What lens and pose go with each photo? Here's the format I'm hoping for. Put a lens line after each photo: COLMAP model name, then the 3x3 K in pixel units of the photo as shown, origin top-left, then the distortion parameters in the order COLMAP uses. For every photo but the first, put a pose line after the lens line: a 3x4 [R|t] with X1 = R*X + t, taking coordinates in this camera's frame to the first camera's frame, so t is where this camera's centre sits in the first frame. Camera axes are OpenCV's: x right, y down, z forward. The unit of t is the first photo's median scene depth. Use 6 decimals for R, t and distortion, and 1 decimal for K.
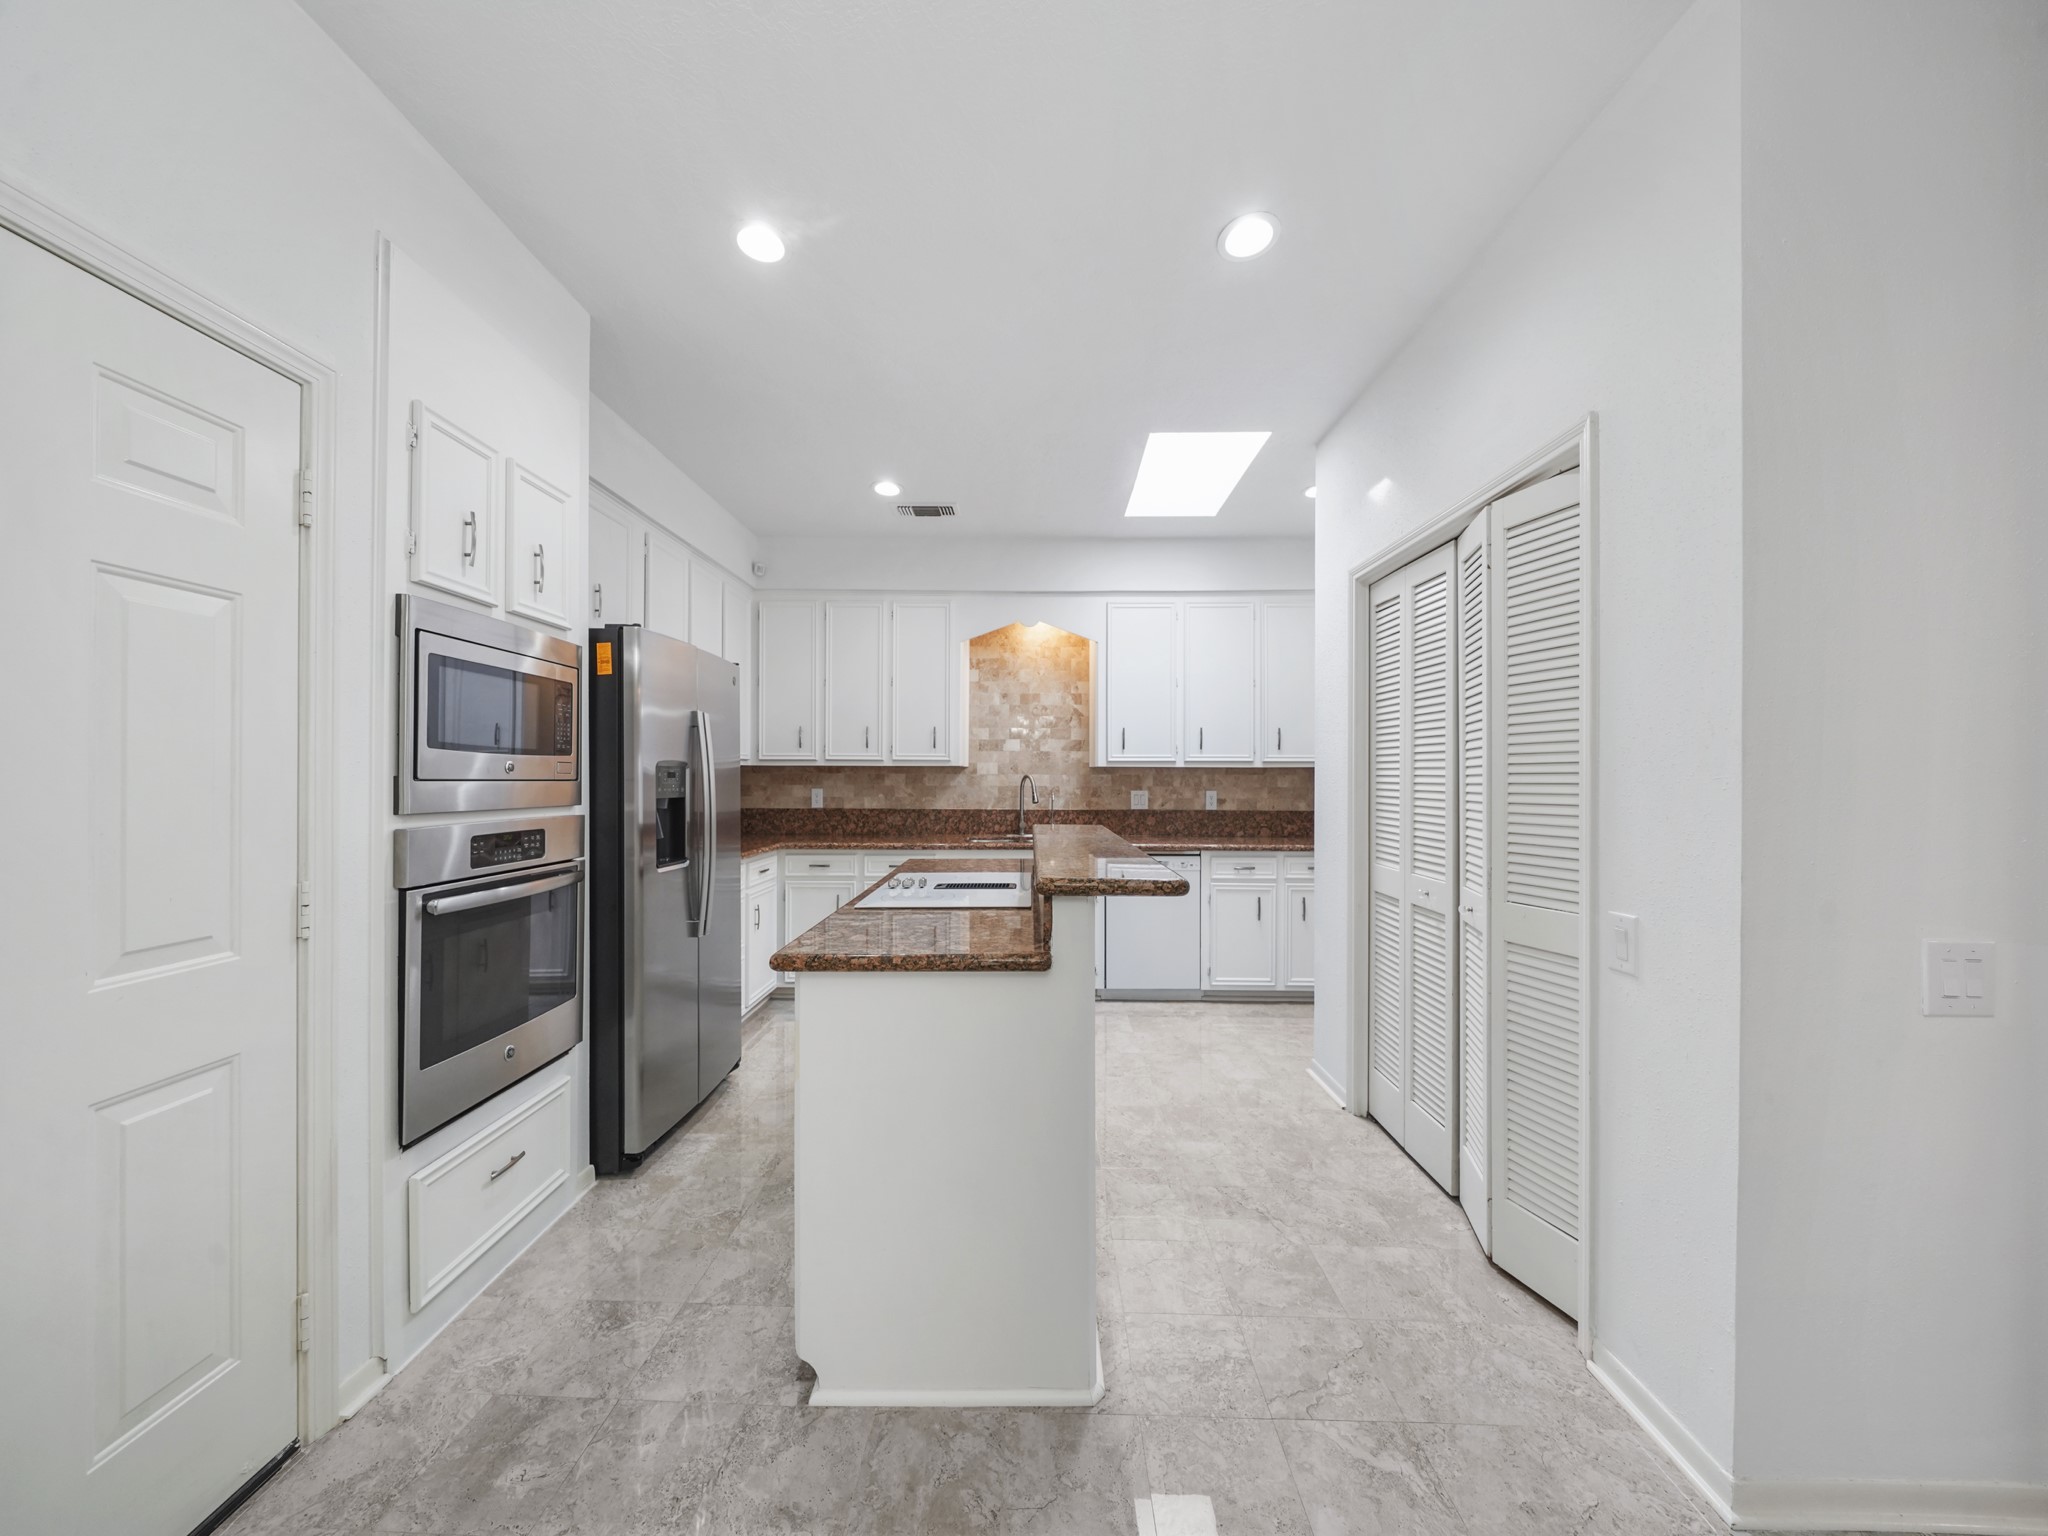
lens RADIAL K [[712.4, 0, 1019.9], [0, 712.4, 774.3], [0, 0, 1]] dist [-0.001282, -0.000195]
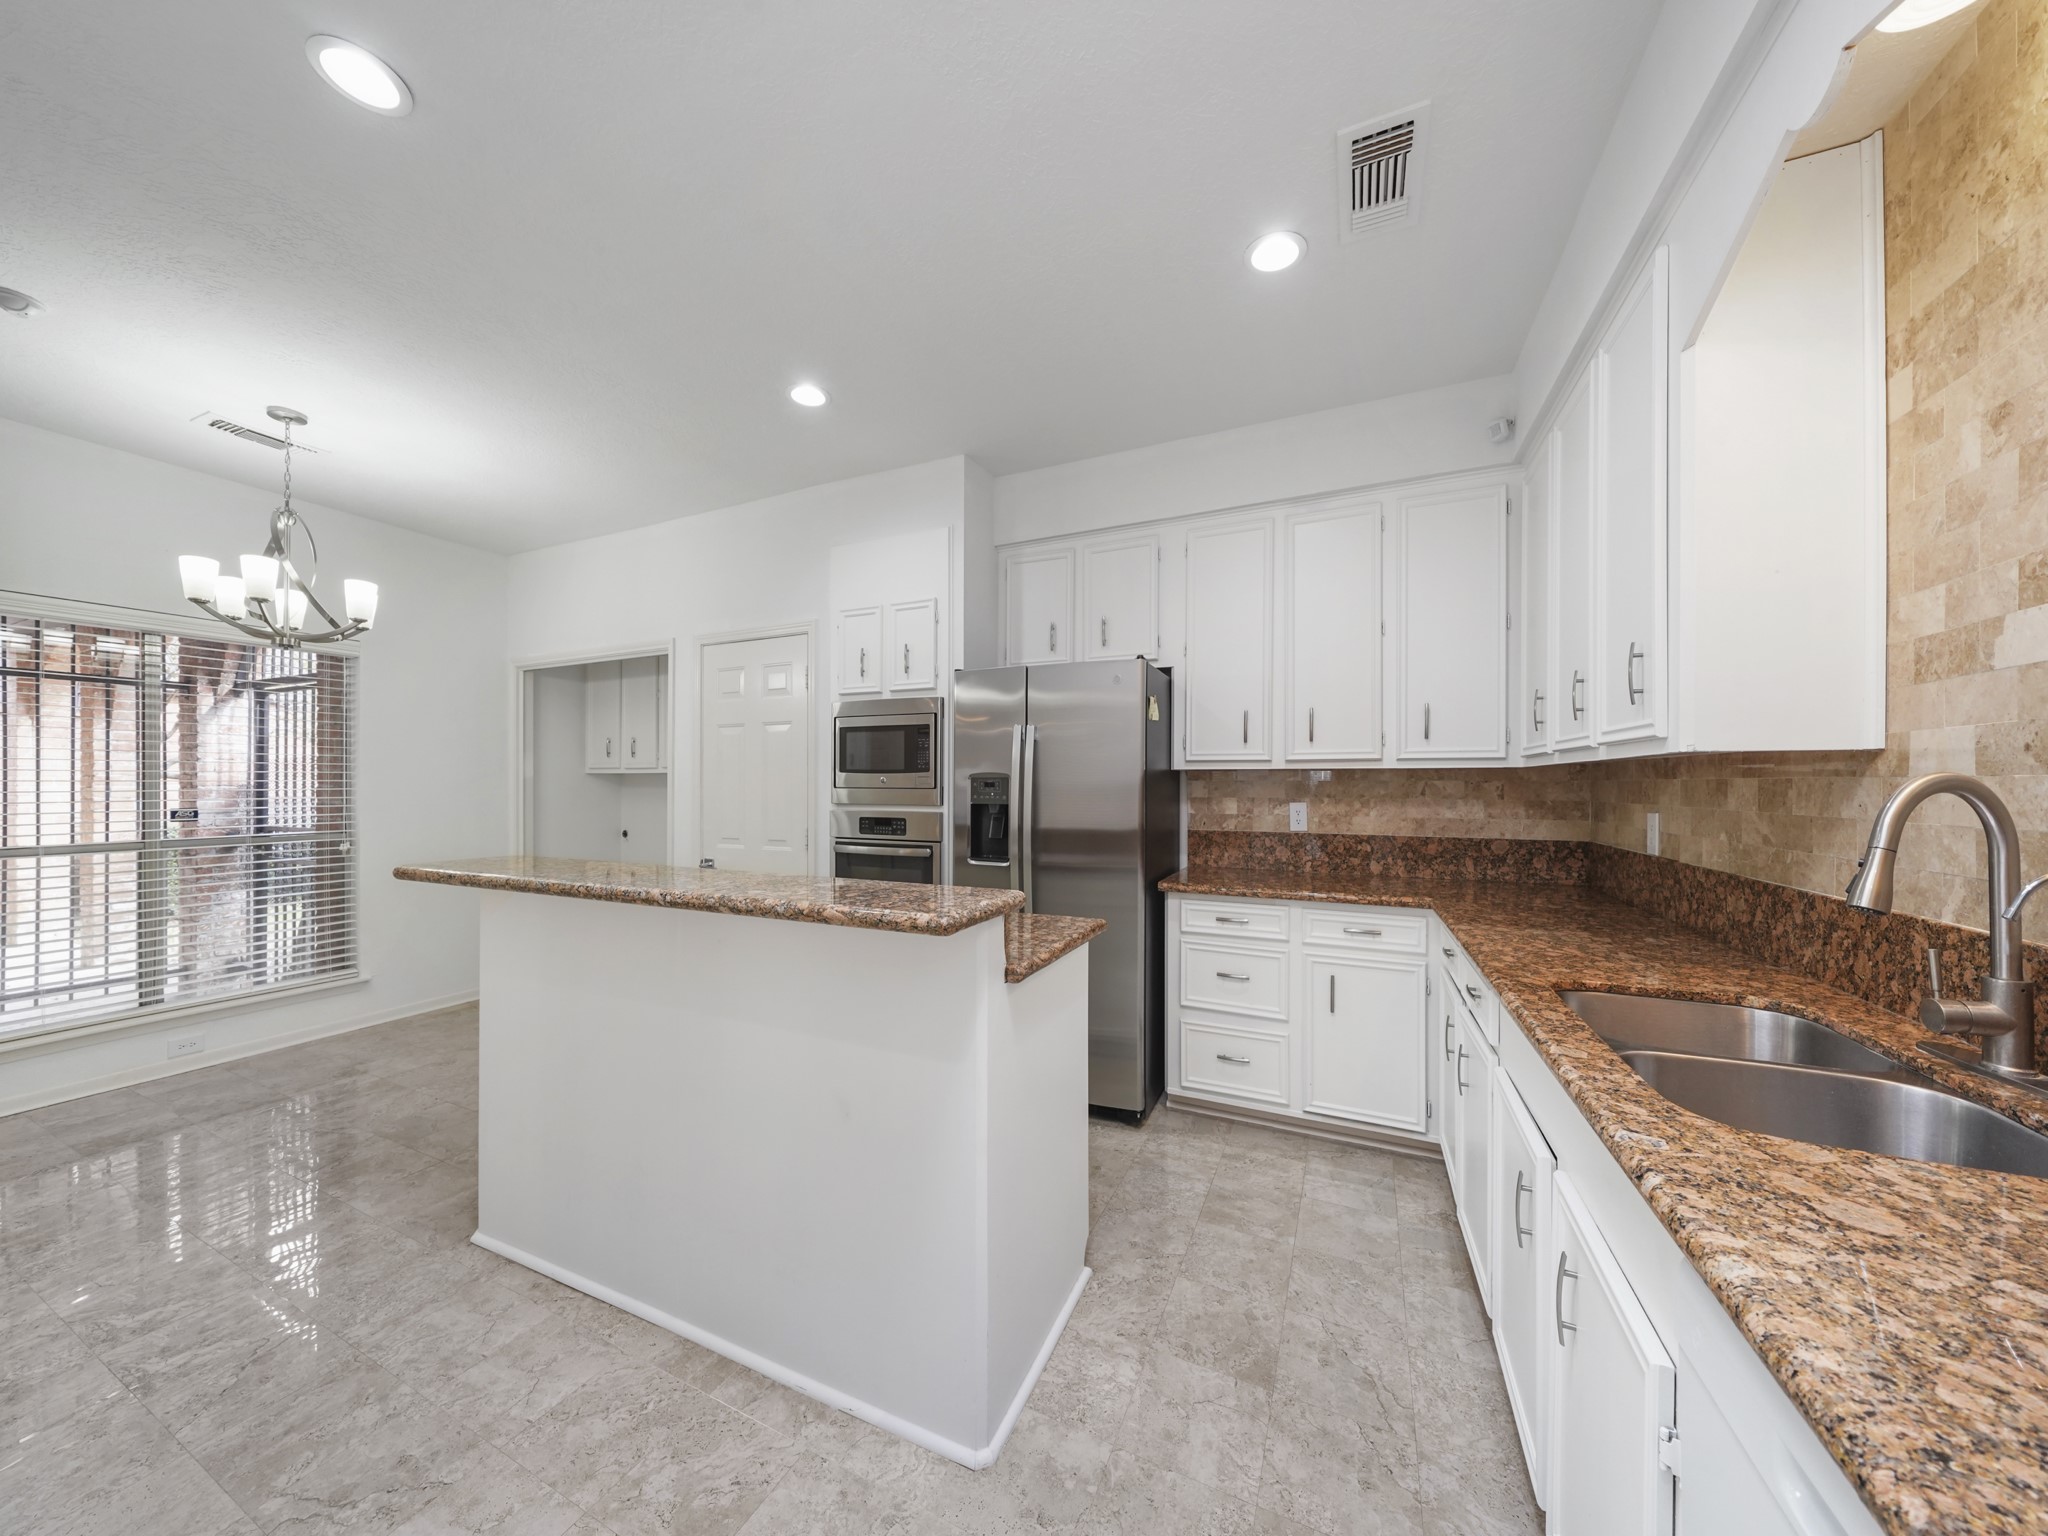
lens RADIAL K [[712.4, 0, 1014.4], [0, 712.4, 781.6], [0, 0, 1]] dist [-0.001282, -0.000195]
pose [[-0.415939, -0.004747, -0.909380, 0.661591], [0.003143, 0.999973, -0.006657, 0.004544], [0.909387, -0.005627, -0.415913, 1.793707]]
